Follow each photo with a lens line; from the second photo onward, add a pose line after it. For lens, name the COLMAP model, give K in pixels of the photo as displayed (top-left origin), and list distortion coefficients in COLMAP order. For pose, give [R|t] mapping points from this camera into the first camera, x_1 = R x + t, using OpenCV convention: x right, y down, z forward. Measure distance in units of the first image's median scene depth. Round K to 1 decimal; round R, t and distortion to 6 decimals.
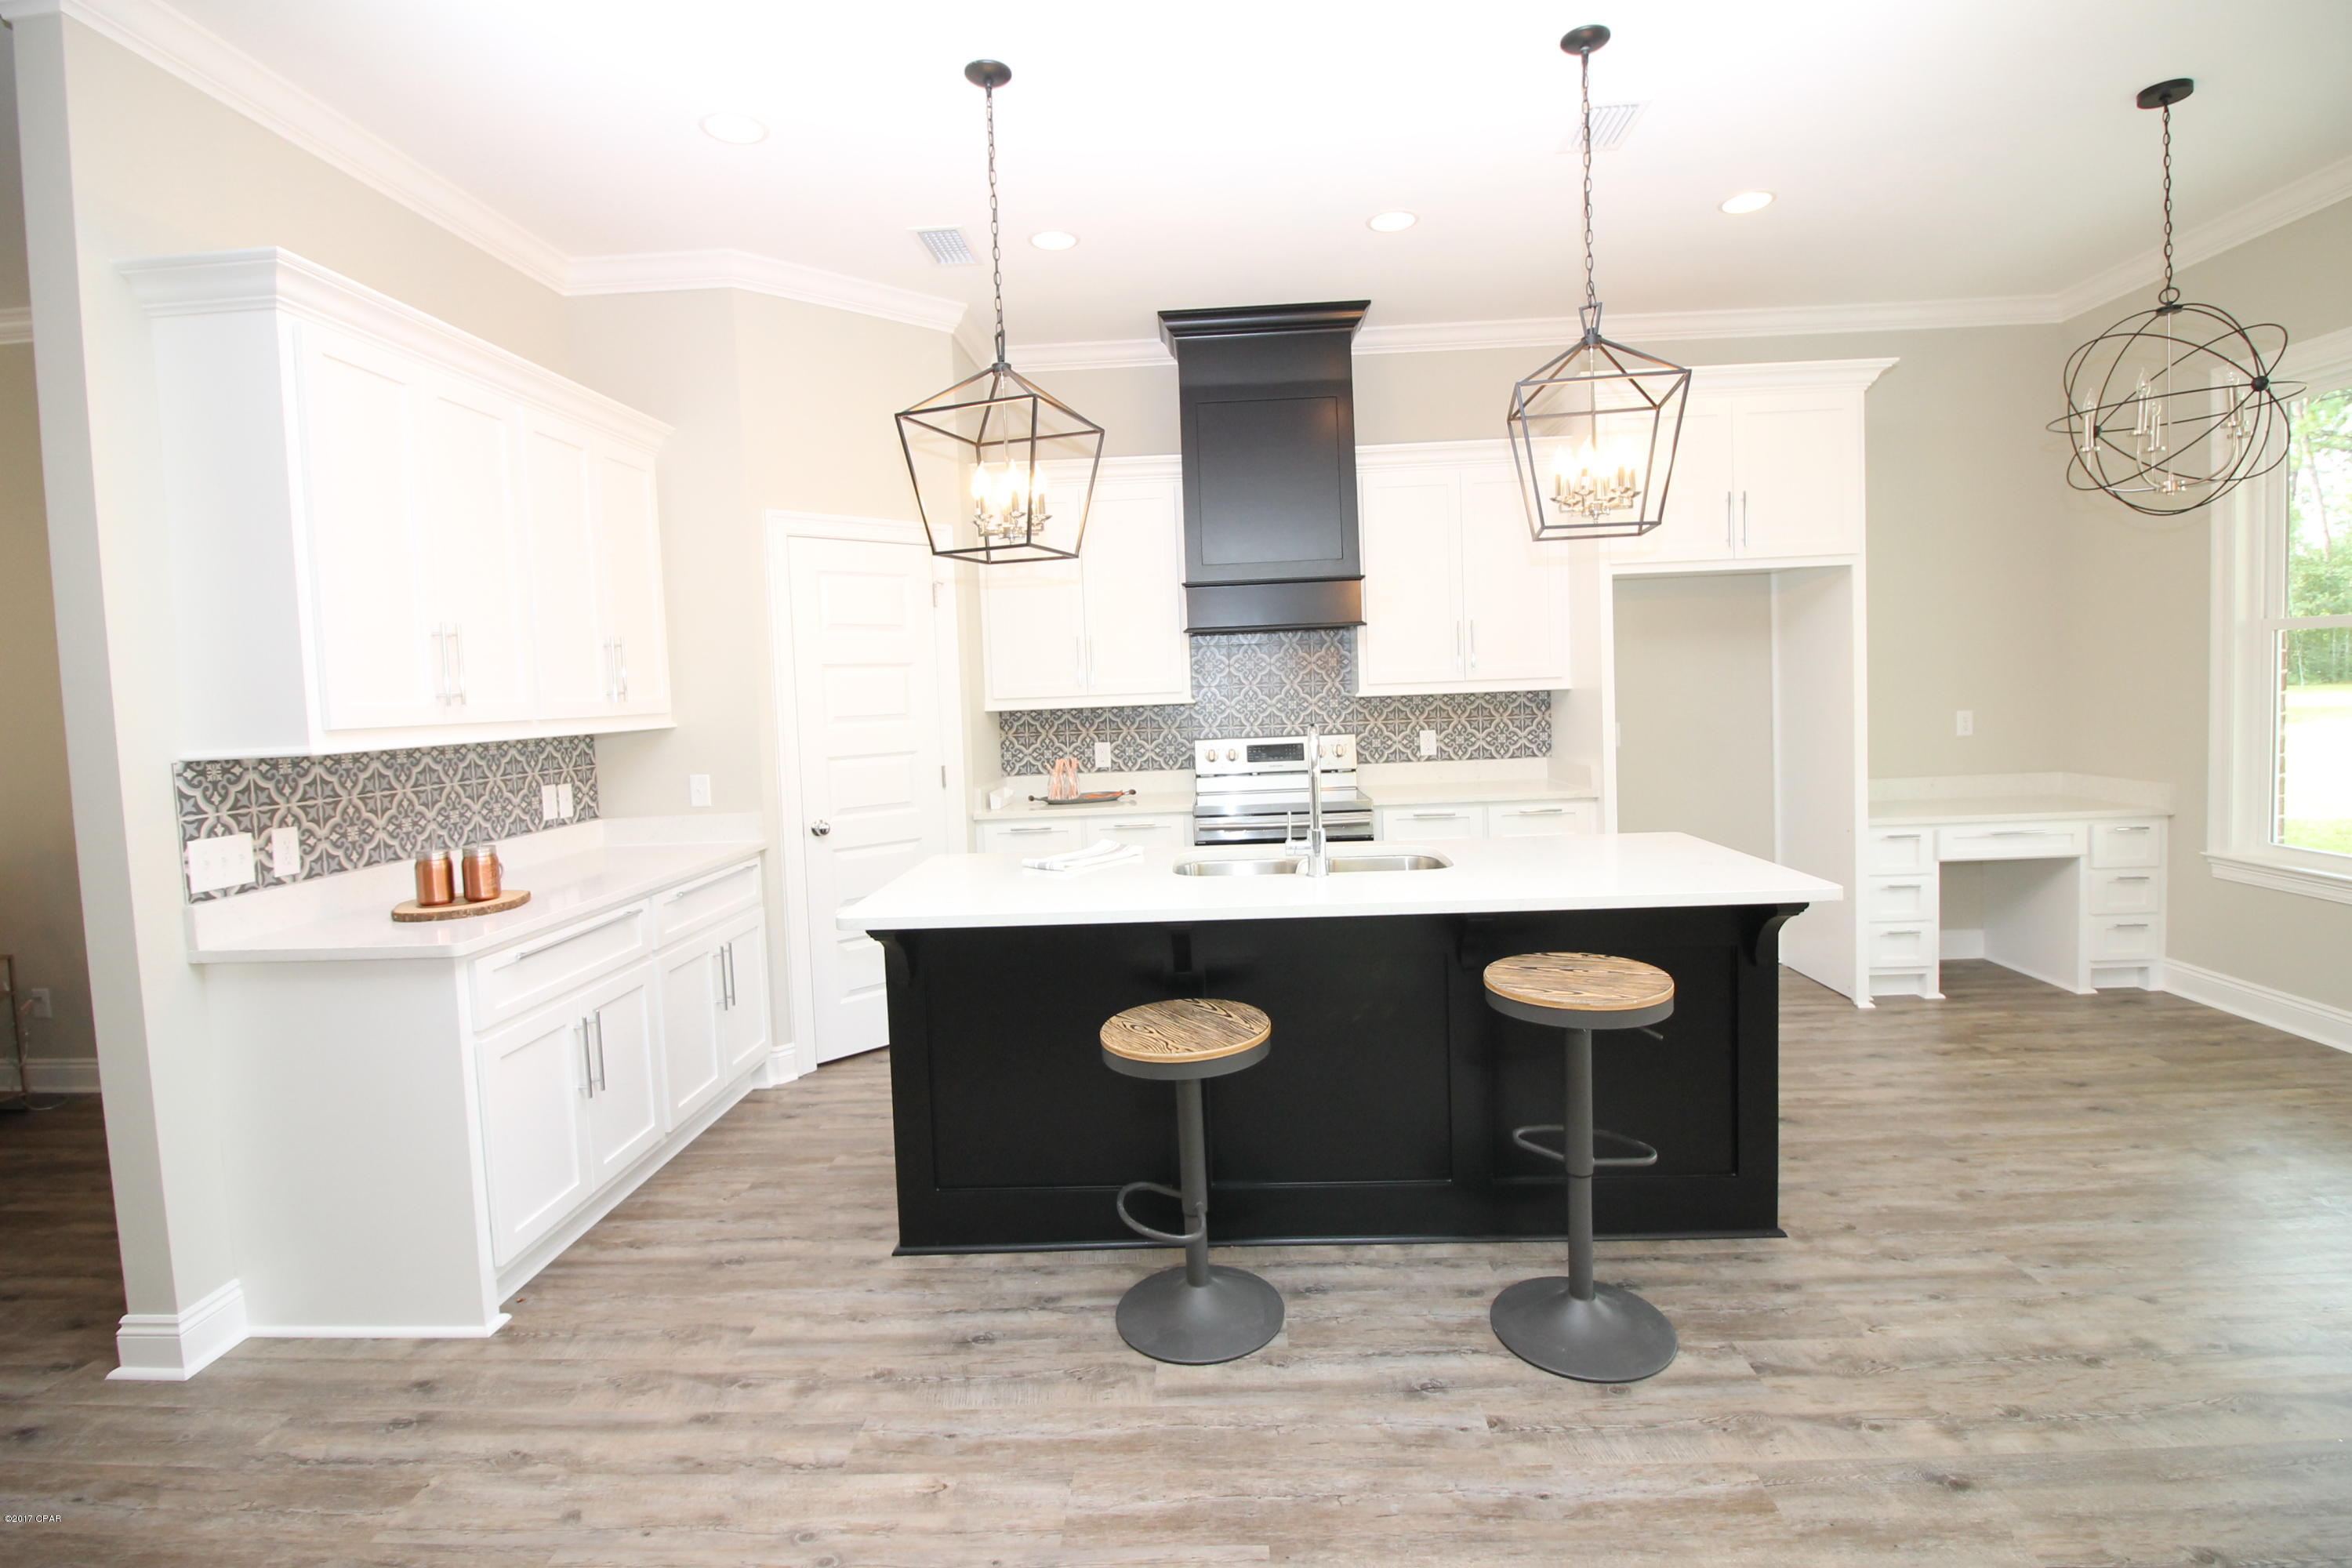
lens RADIAL K [[1098.7, 0, 1184.0], [0, 1098.7, 748.0], [0, 0, 1]] dist [-0.005977, -0.009869]
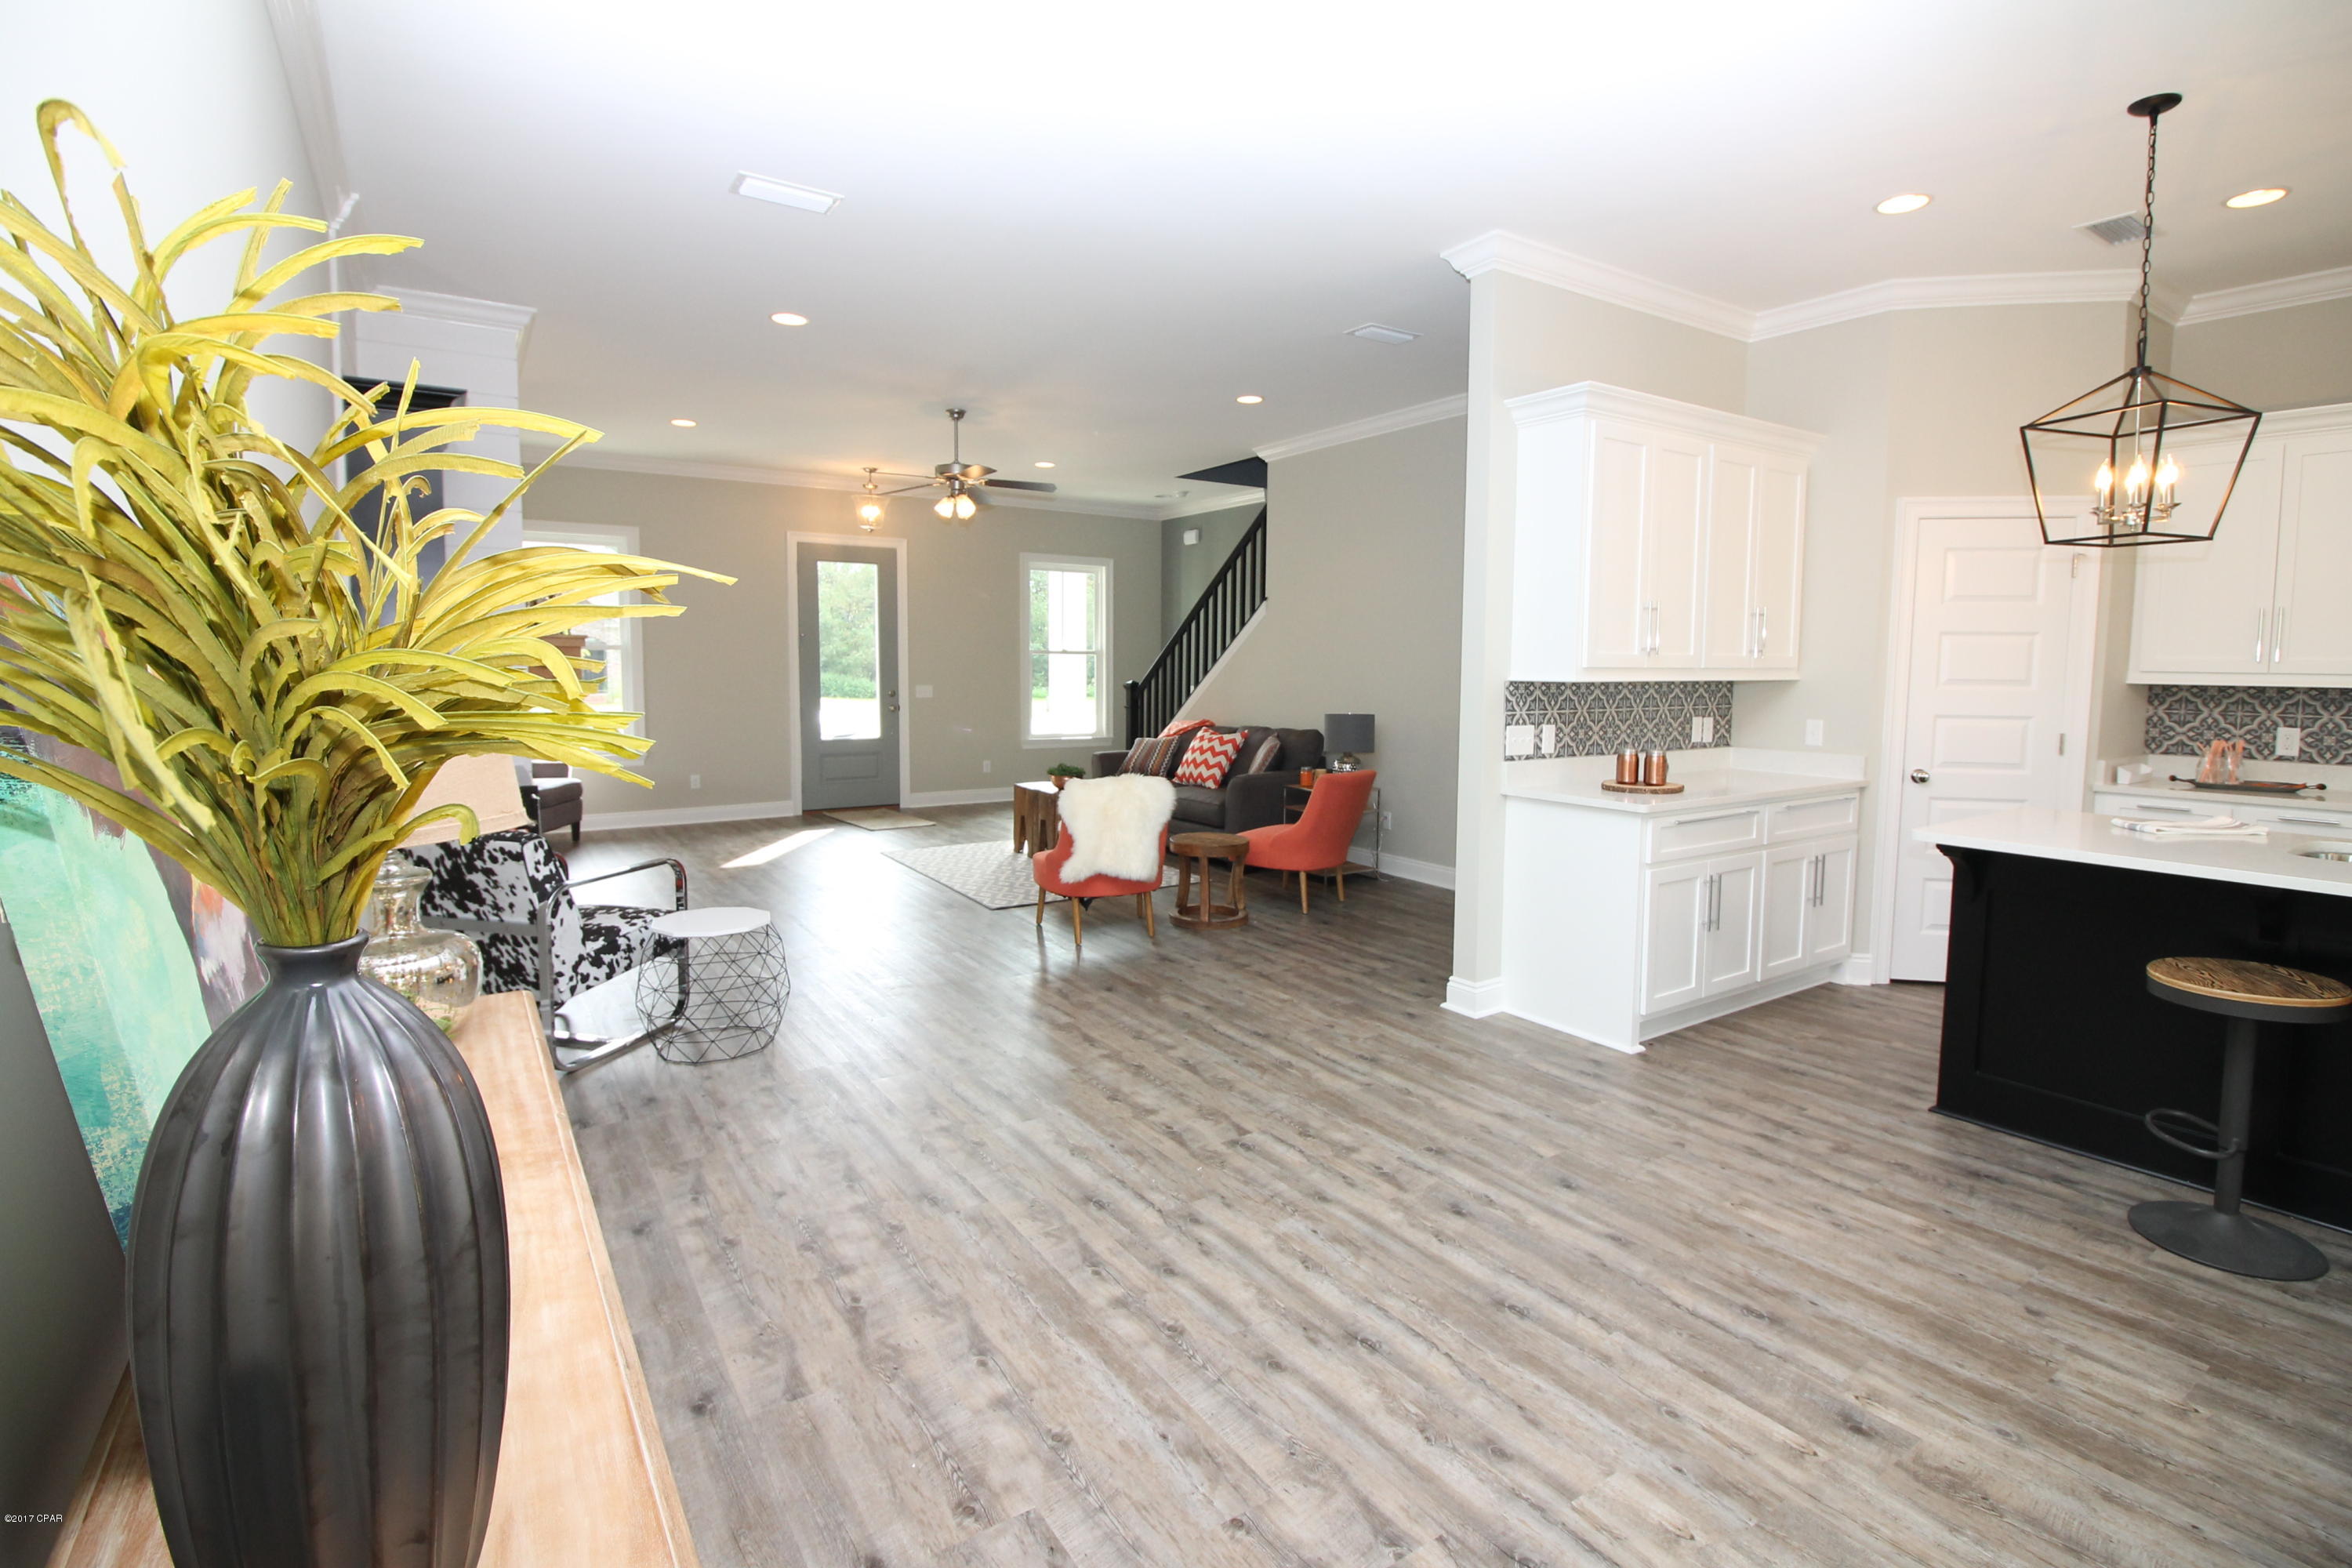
lens RADIAL K [[1098.7, 0, 1187.2], [0, 1098.7, 744.4], [0, 0, 1]] dist [-0.005977, -0.009869]
pose [[0.588793, 0.106453, -0.801243, 0.184164], [-0.075512, 0.994198, 0.076599, 0.015481], [0.804749, 0.015402, 0.593416, -0.414745]]
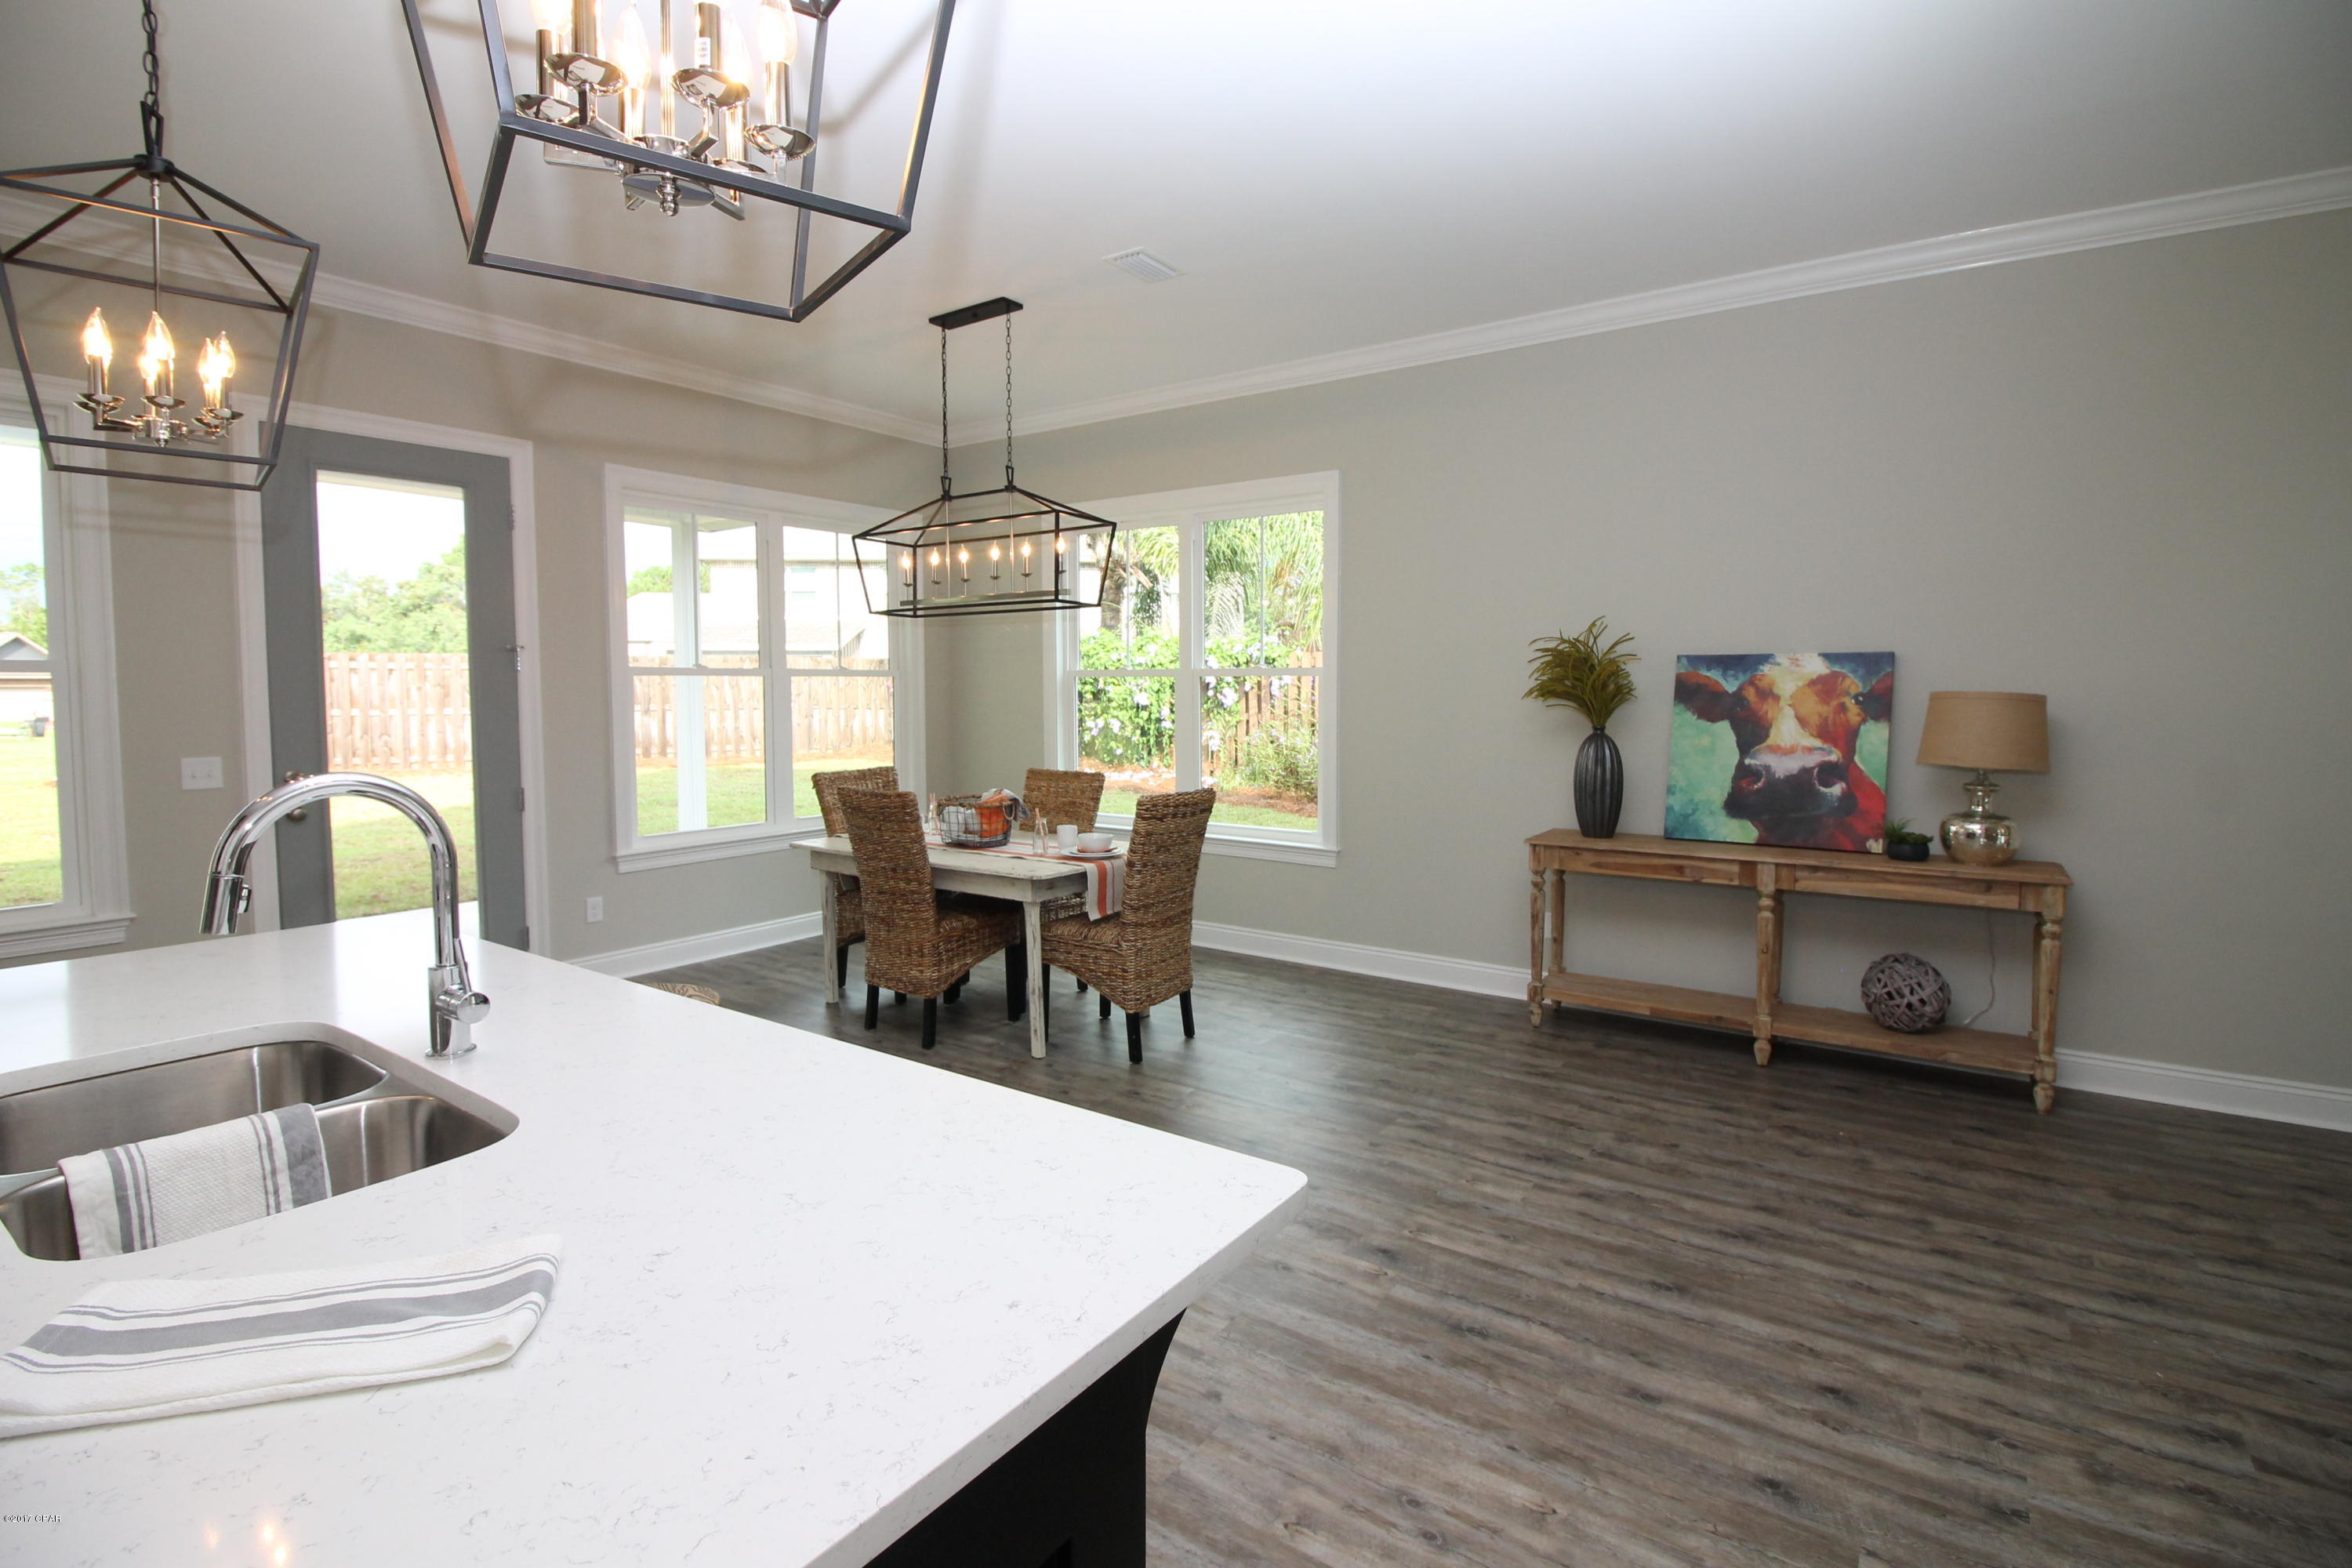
lens RADIAL K [[1098.7, 0, 1185.3], [0, 1098.7, 765.7], [0, 0, 1]] dist [-0.005977, -0.009869]
pose [[-0.840608, 0.001137, 0.541643, -0.448686], [0.066158, 0.992726, 0.100591, -0.052399], [-0.537589, 0.120392, -0.834568, 1.199592]]
